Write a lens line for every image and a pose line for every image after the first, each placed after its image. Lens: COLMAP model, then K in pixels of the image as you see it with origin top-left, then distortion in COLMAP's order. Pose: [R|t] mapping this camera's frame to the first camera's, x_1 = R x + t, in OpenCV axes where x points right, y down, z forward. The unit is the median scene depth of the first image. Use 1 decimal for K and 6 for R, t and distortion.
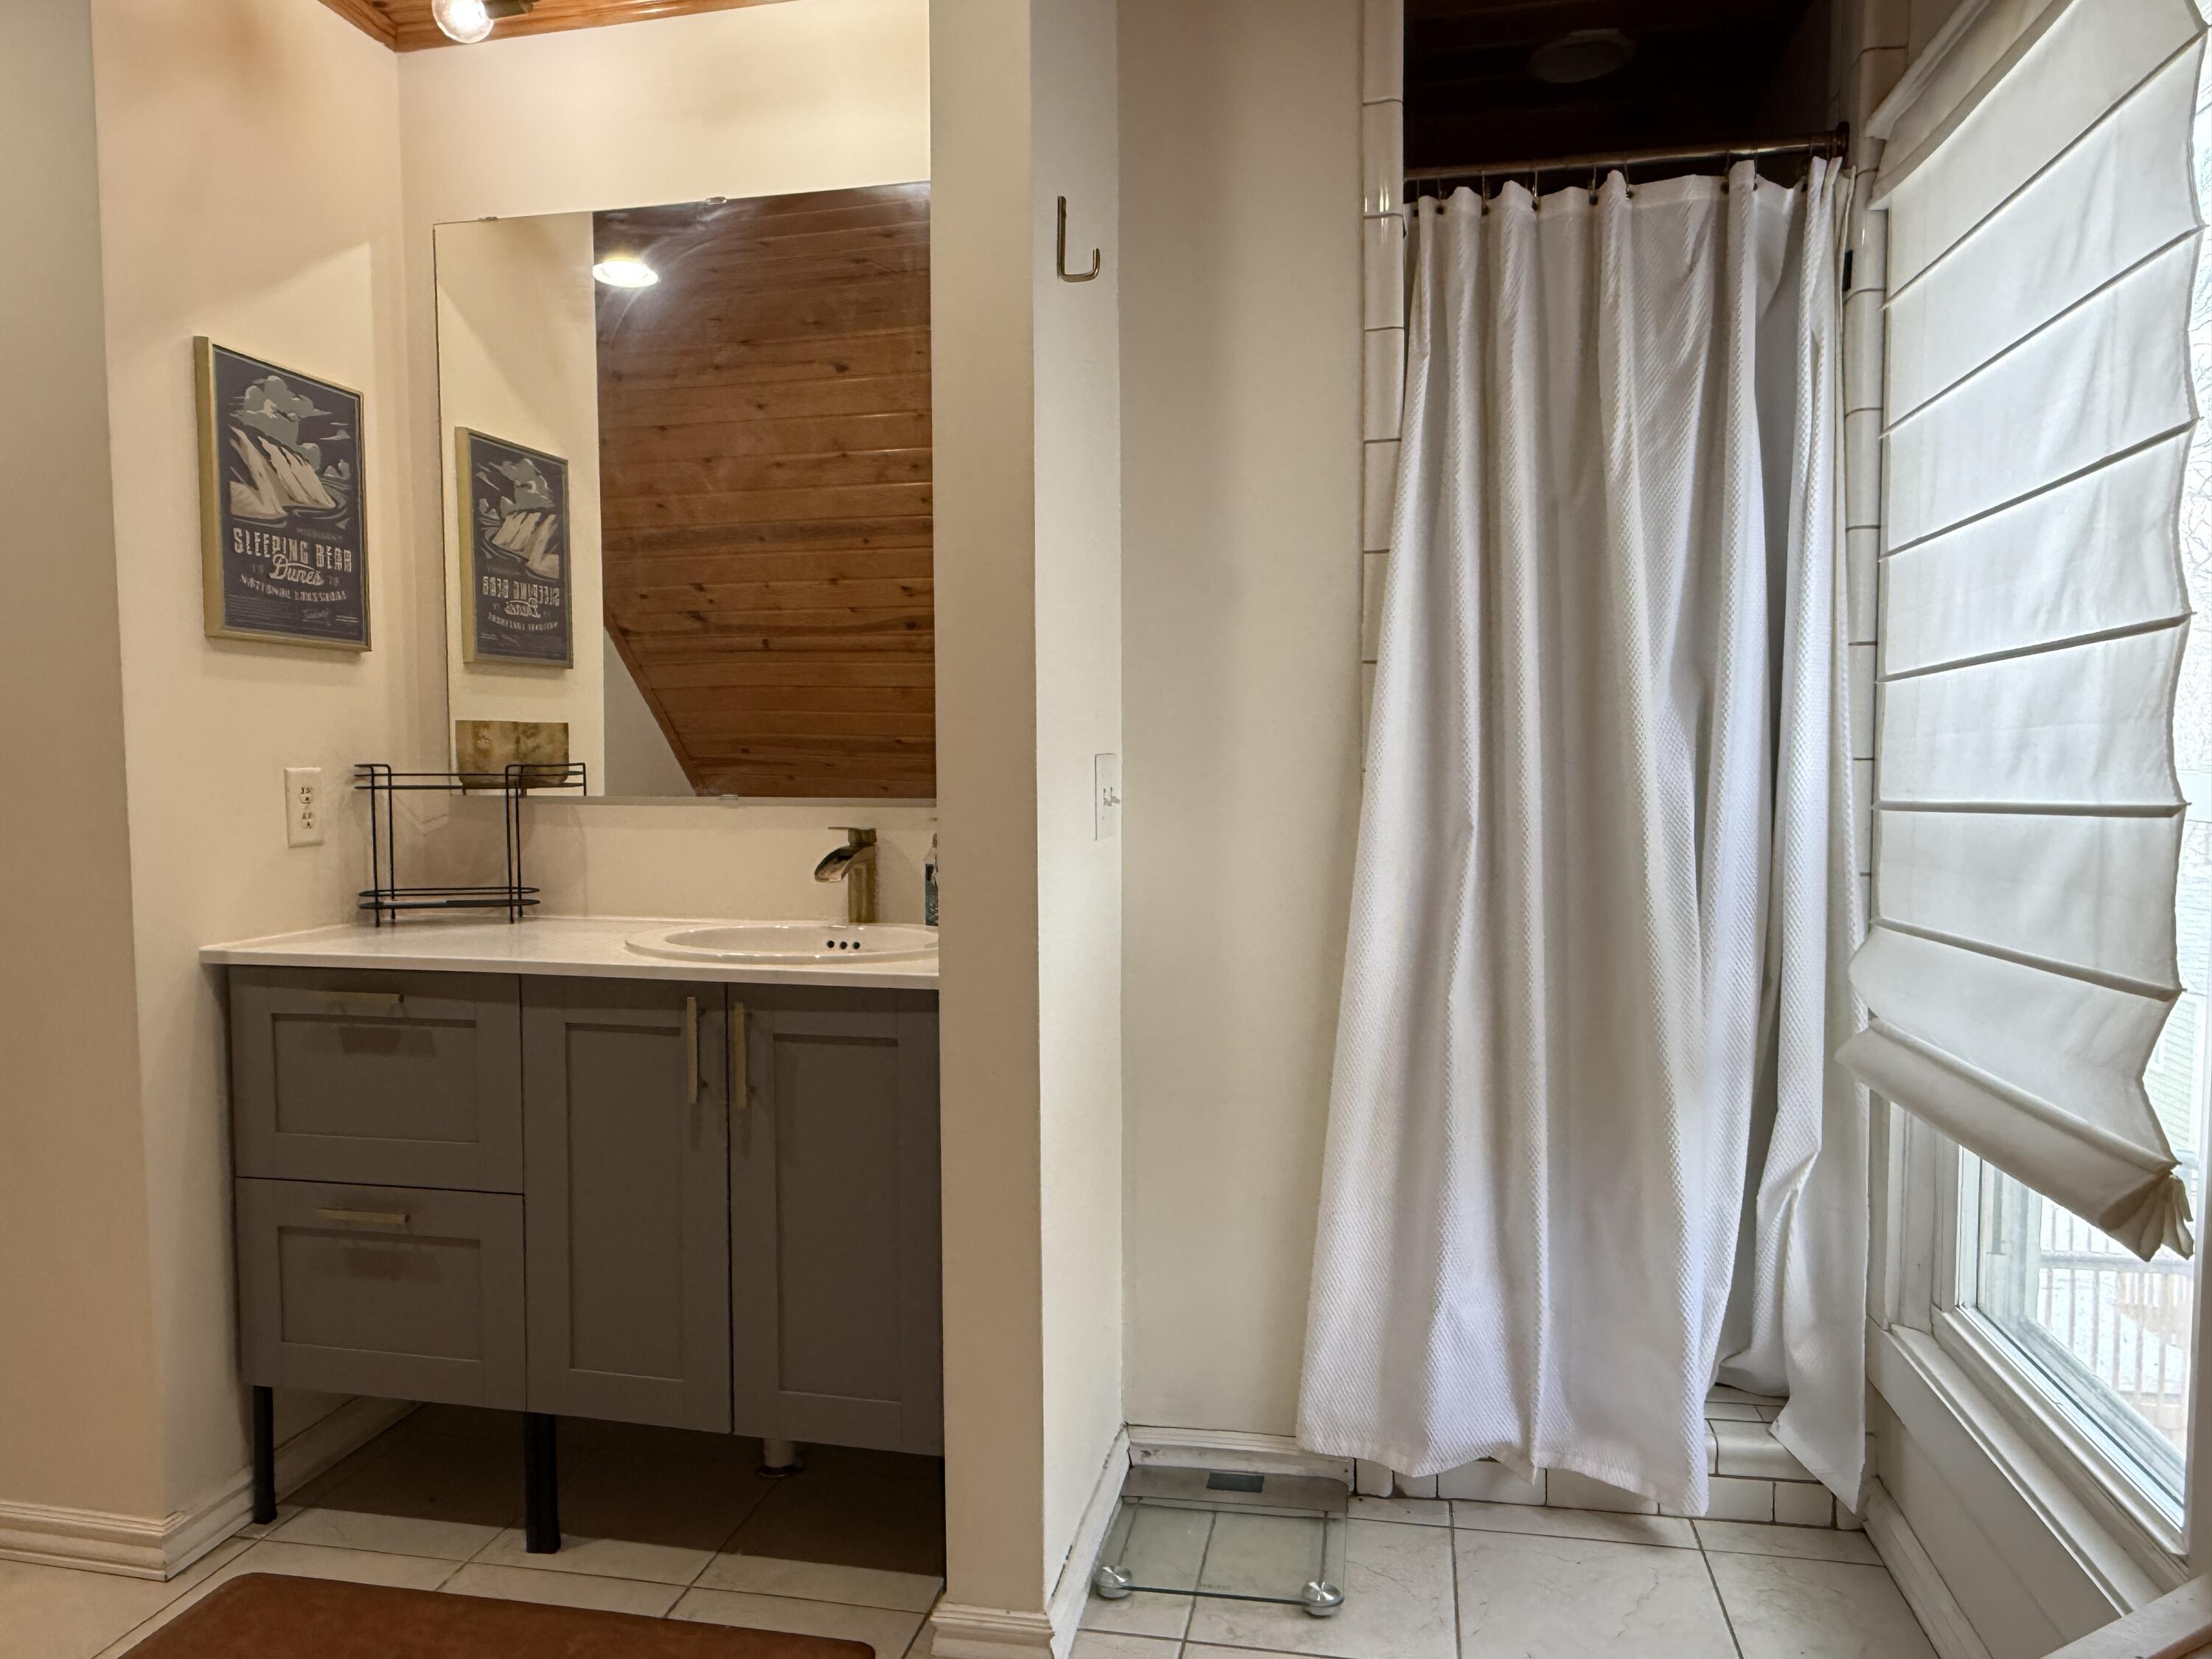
lens RADIAL K [[1422.7, 0, 1099.8], [0, 1422.7, 833.7], [0, 0, 1]] dist [0.002799, -0.000885]
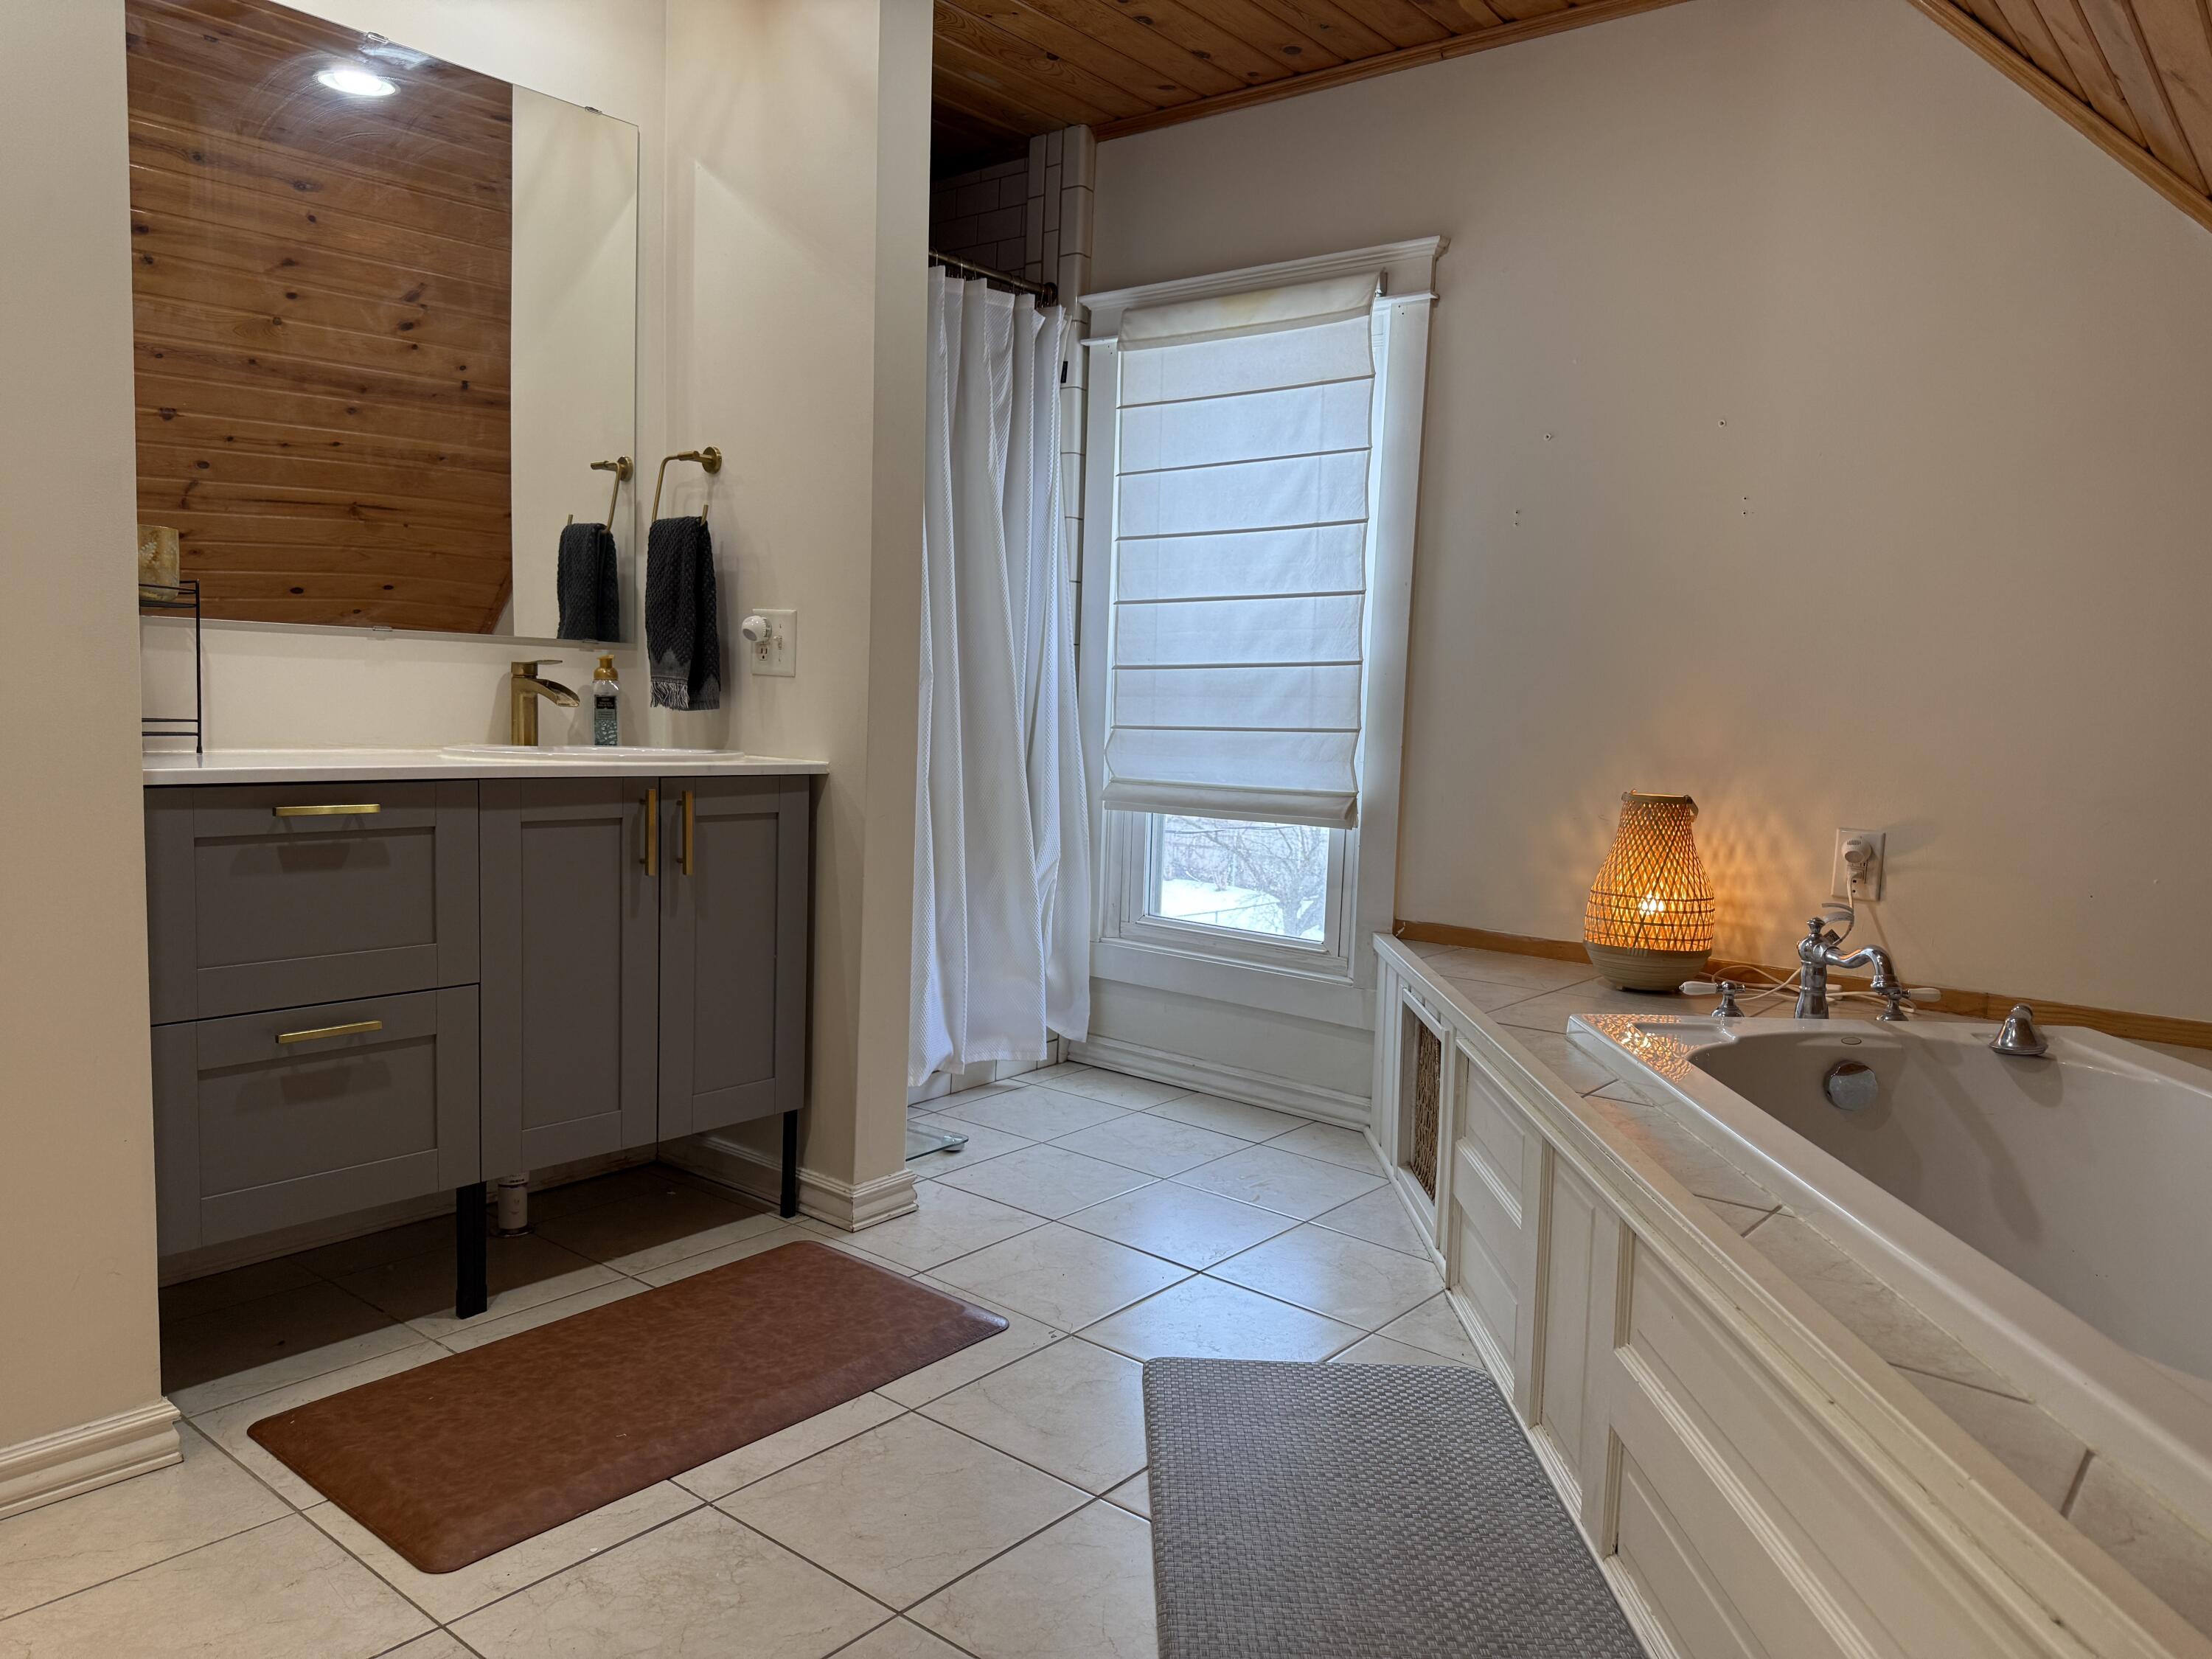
lens RADIAL K [[1562.0, 0, 1102.3], [0, 1562.0, 832.1], [0, 0, 1]] dist [-0.037394, -0.014455]
pose [[0.459843, -0.058515, 0.886070, -1.213742], [0.008310, 0.998066, 0.061598, 0.067967], [-0.887961, -0.020963, 0.459440, 0.035178]]
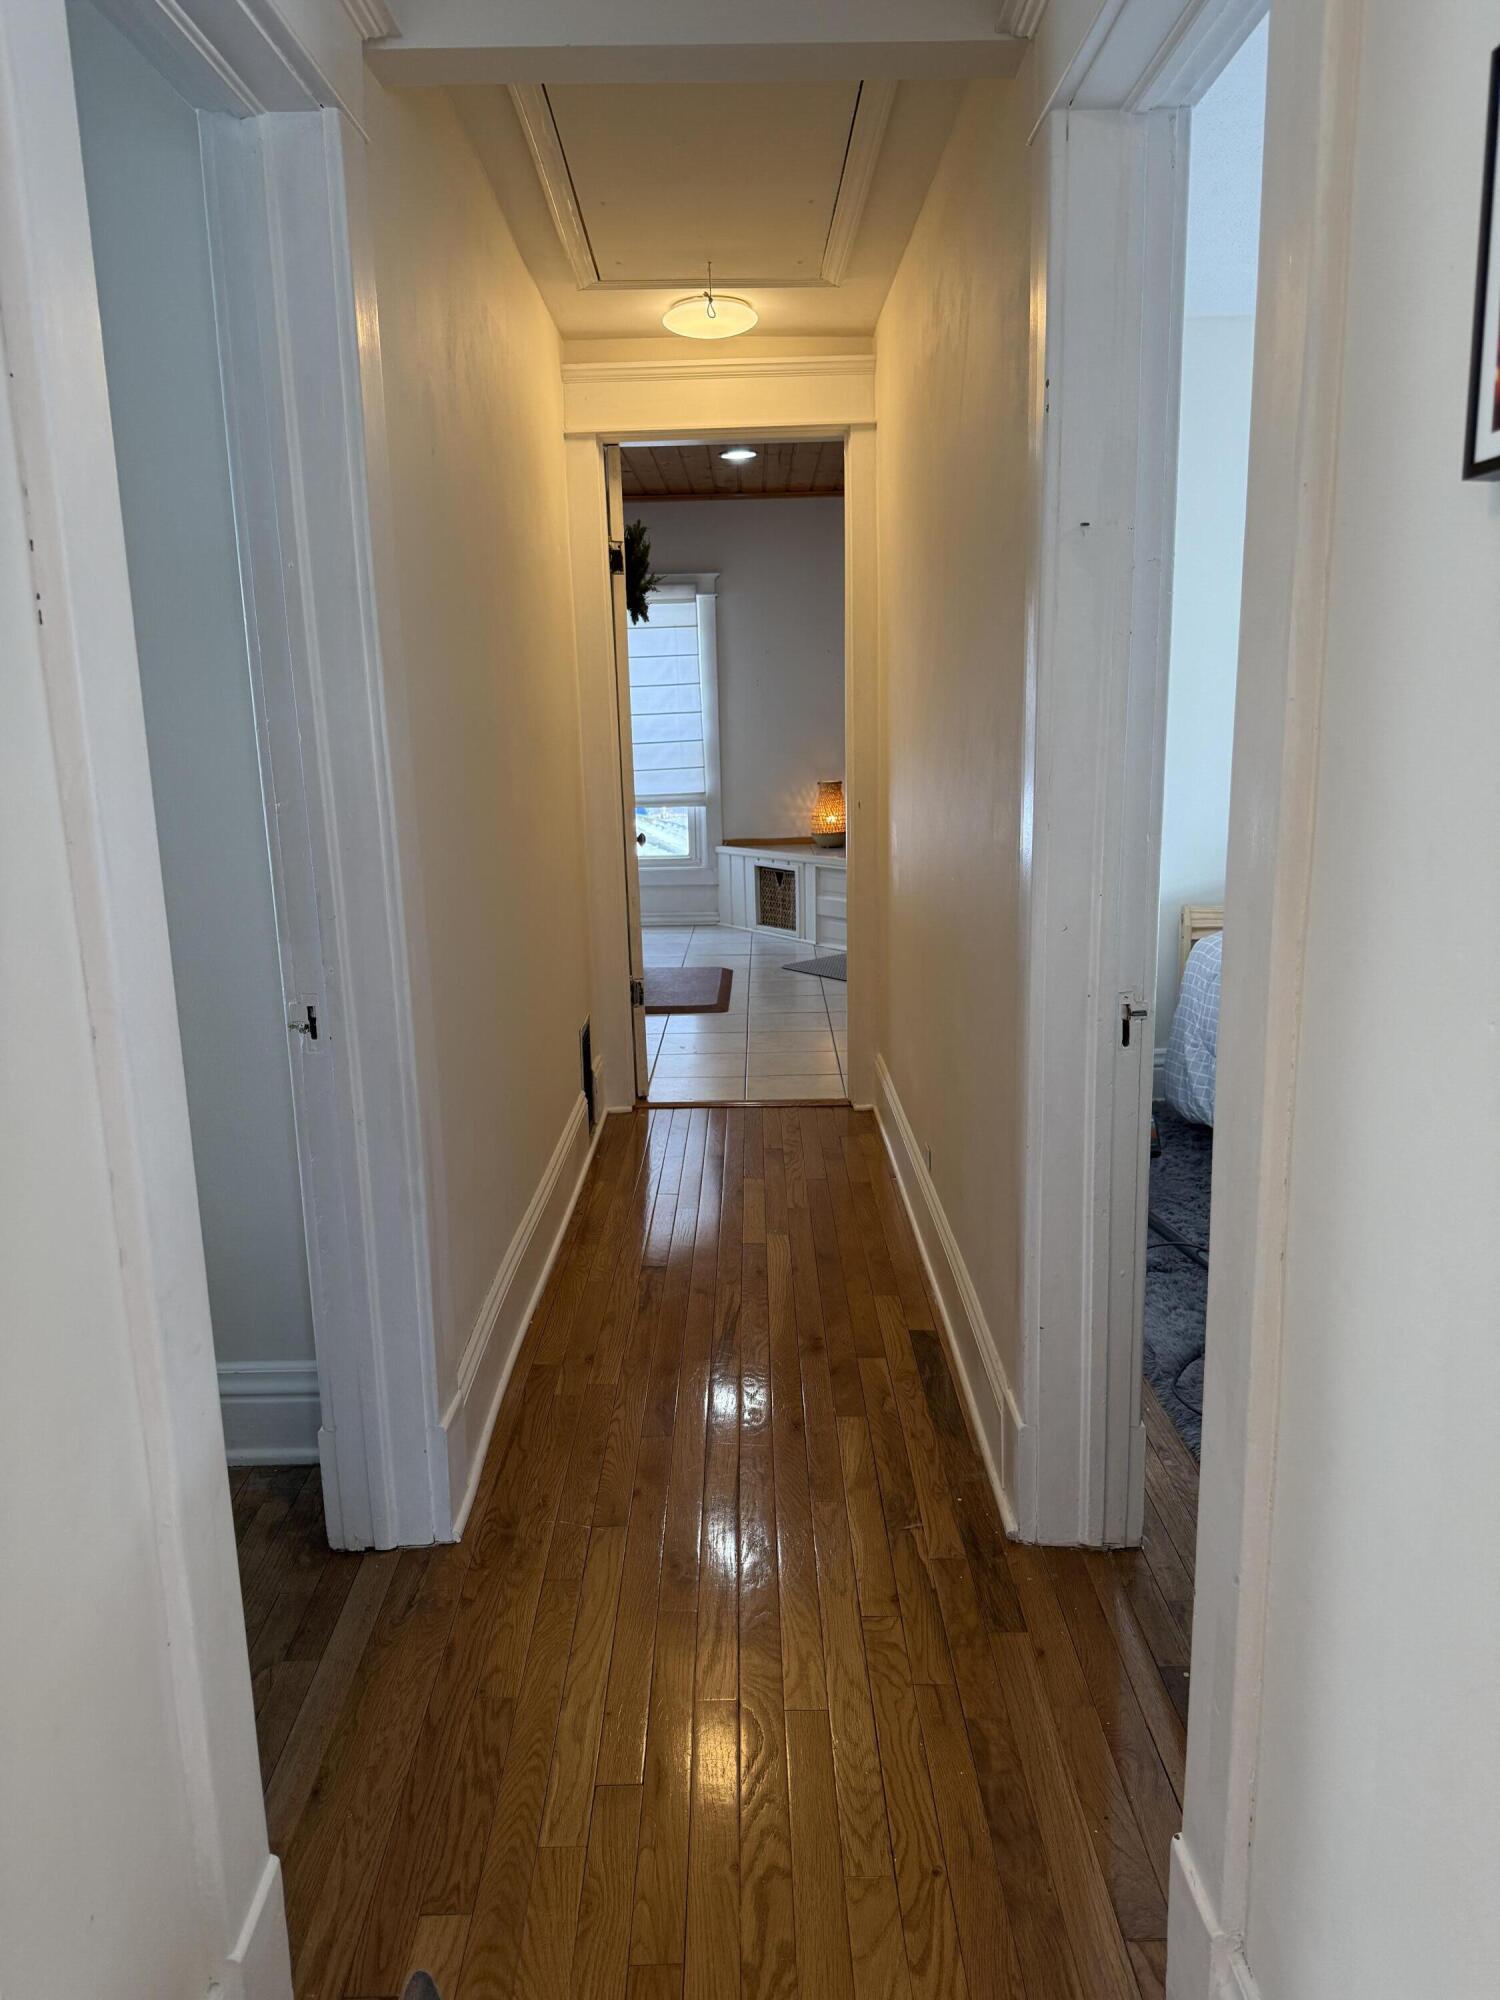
lens RADIAL K [[1412.3, 0, 750.6], [0, 1412.3, 999.5], [0, 0, 1]] dist [-0.037394, -0.014455]
pose [[-0.214961, -0.177601, 0.960338, -3.478586], [0.070036, 0.977991, 0.196542, -0.063831], [-0.974108, 0.109507, -0.197791, 1.289149]]
